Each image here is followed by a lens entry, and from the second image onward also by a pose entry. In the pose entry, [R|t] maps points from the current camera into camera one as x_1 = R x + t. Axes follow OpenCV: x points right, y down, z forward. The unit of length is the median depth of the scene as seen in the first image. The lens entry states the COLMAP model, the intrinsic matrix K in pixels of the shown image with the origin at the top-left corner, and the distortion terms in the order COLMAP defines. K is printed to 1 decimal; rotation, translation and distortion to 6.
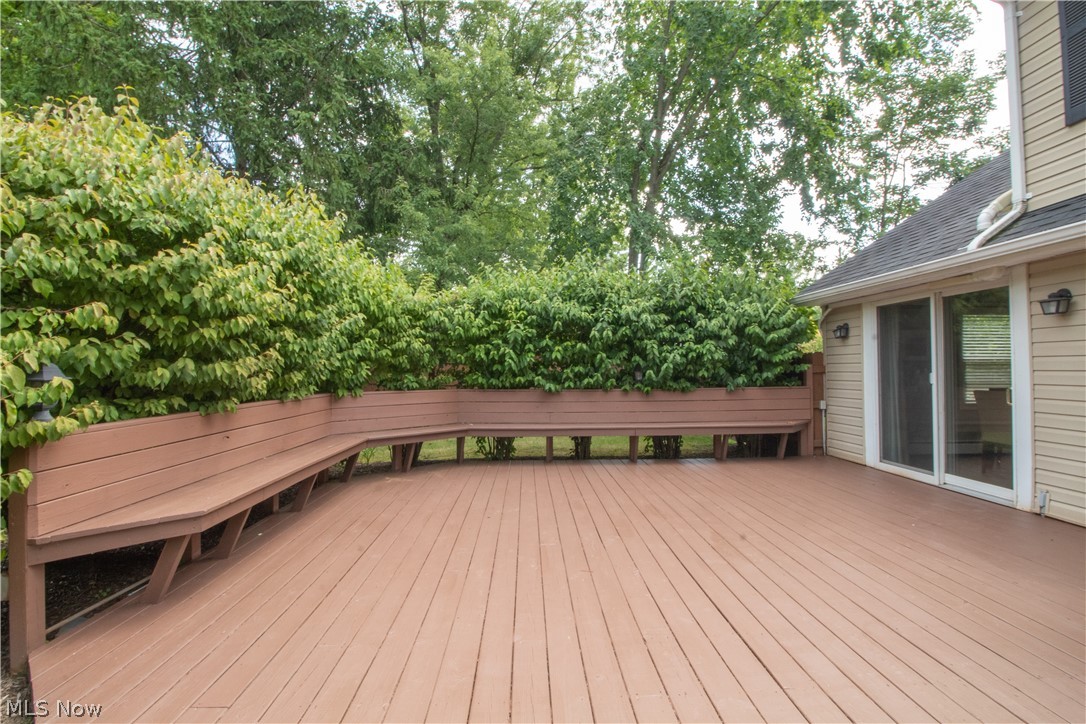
lens RADIAL K [[495.6, 0, 546.2], [0, 495.6, 361.2], [0, 0, 1]] dist [-0.002754, -0.000266]
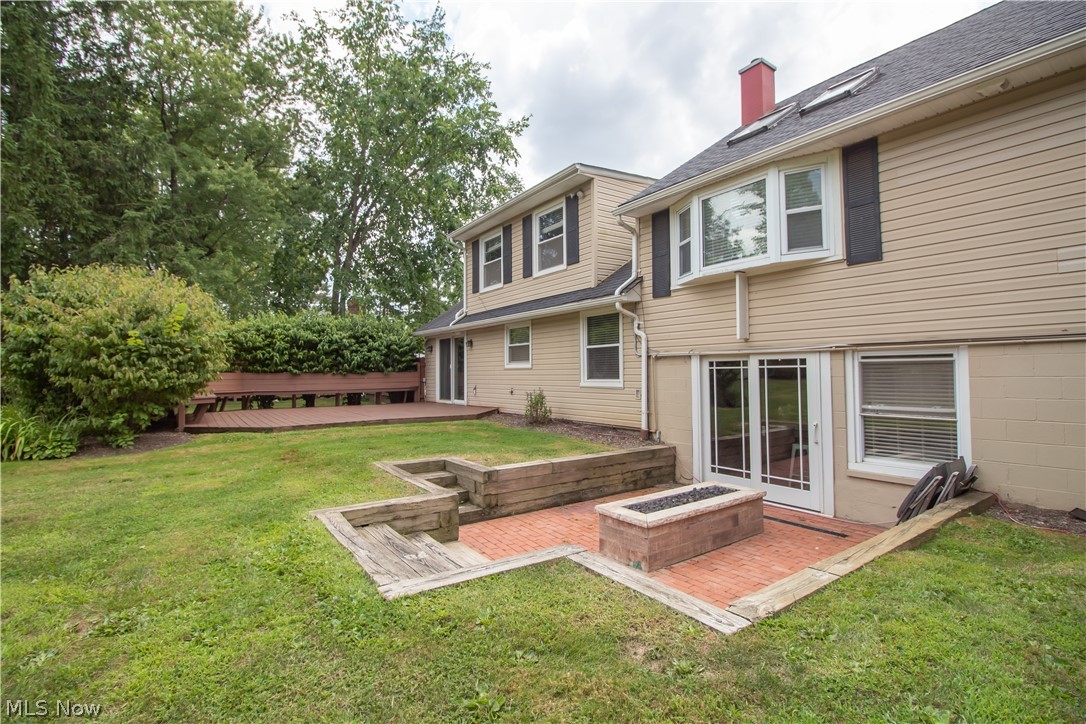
lens RADIAL K [[495.6, 0, 547.8], [0, 495.6, 353.1], [0, 0, 1]] dist [-0.002754, -0.000266]
pose [[0.828933, 0.020940, 0.558955, -0.282777], [-0.003133, 0.999457, -0.032797, 0.039298], [-0.559339, 0.025436, 0.828549, -1.342762]]
